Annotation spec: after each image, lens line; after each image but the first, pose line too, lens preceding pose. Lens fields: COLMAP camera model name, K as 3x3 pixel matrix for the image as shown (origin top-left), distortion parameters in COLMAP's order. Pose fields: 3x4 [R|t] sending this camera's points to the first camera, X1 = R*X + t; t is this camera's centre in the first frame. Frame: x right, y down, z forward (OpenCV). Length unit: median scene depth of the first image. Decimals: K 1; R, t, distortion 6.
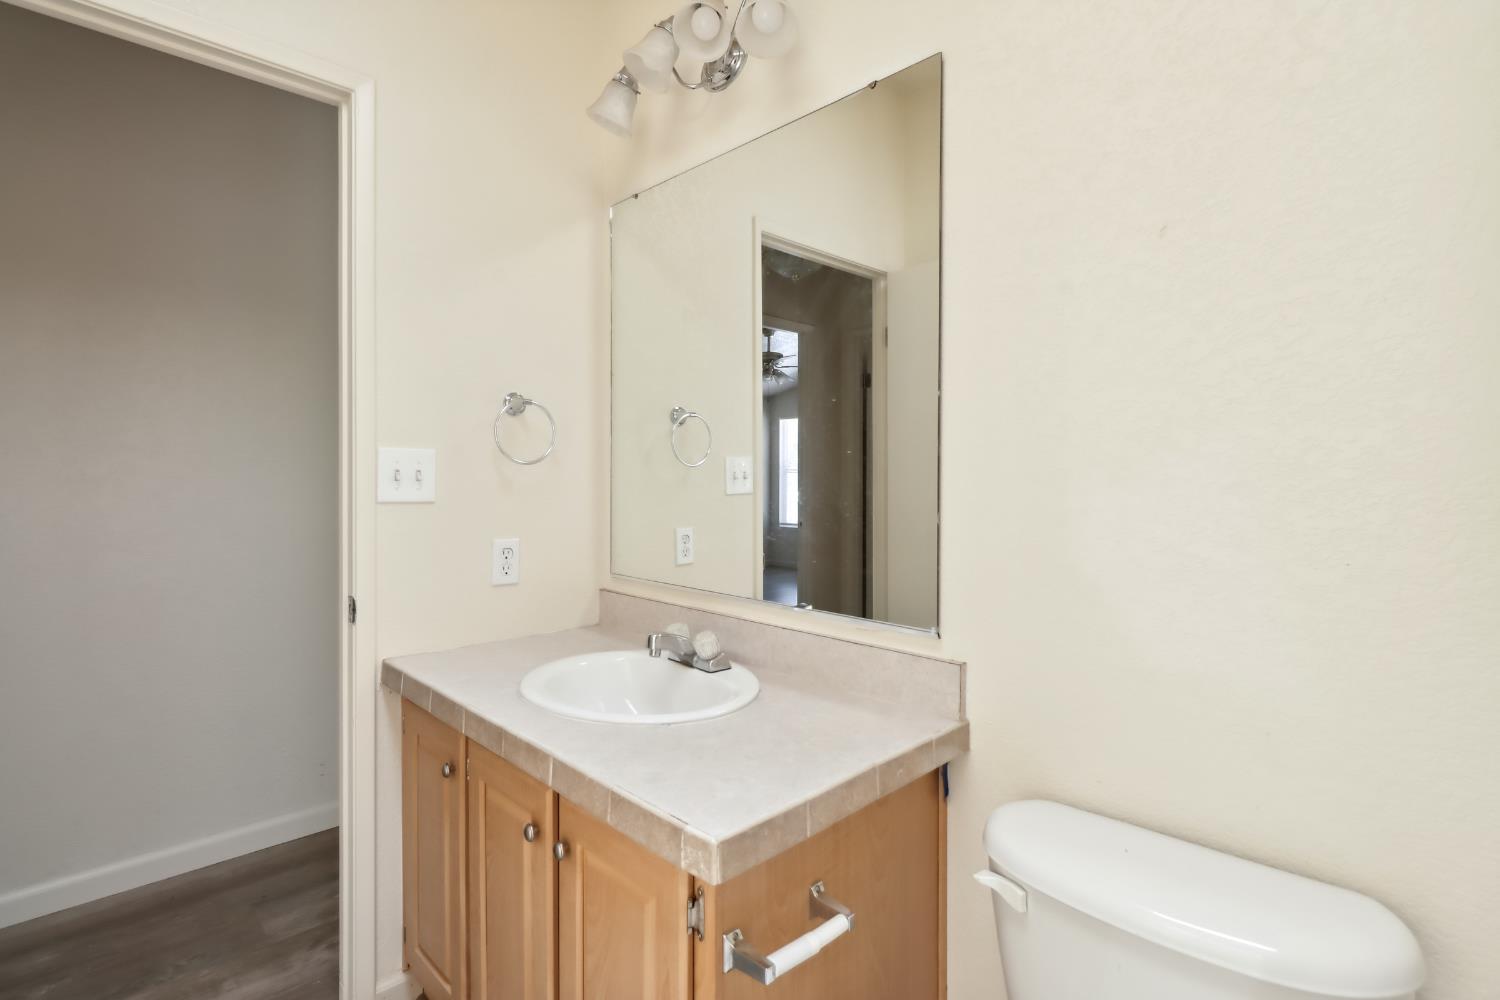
lens RADIAL K [[720.3, 0, 750.9], [0, 720.3, 491.6], [0, 0, 1]] dist [0.012017, -0.015373]
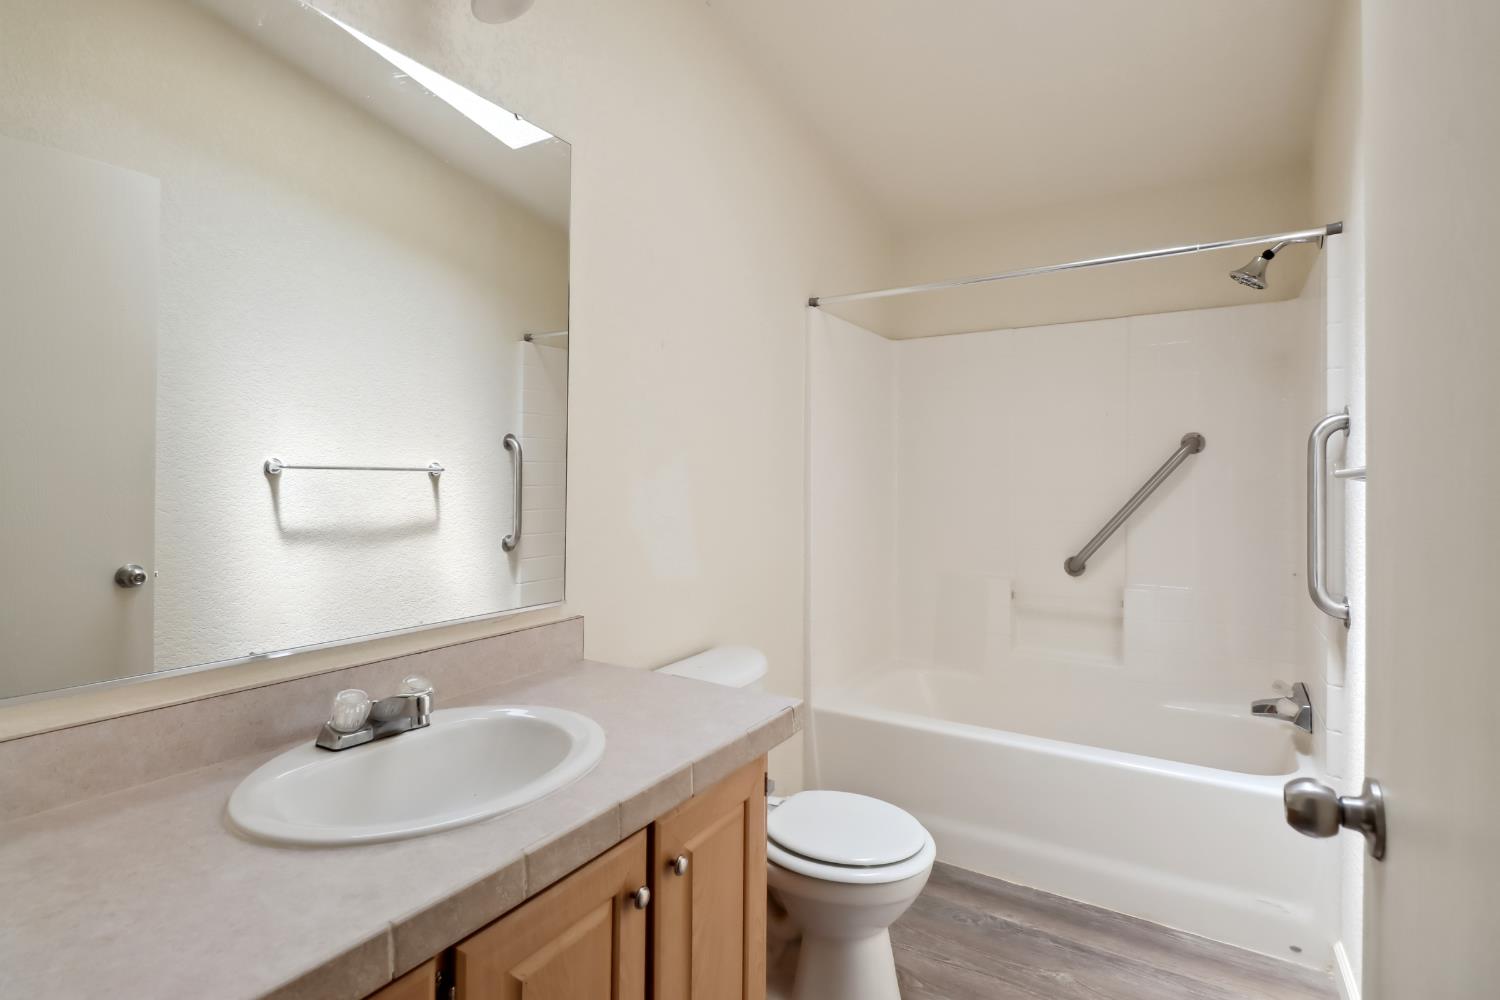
lens RADIAL K [[720.3, 0, 750.9], [0, 720.3, 491.6], [0, 0, 1]] dist [0.012017, -0.015373]
pose [[-0.240081, -0.017276, 0.970599, -1.053252], [0.020308, 0.999533, 0.022815, -0.016018], [-0.970540, 0.025188, -0.239618, 0.984678]]
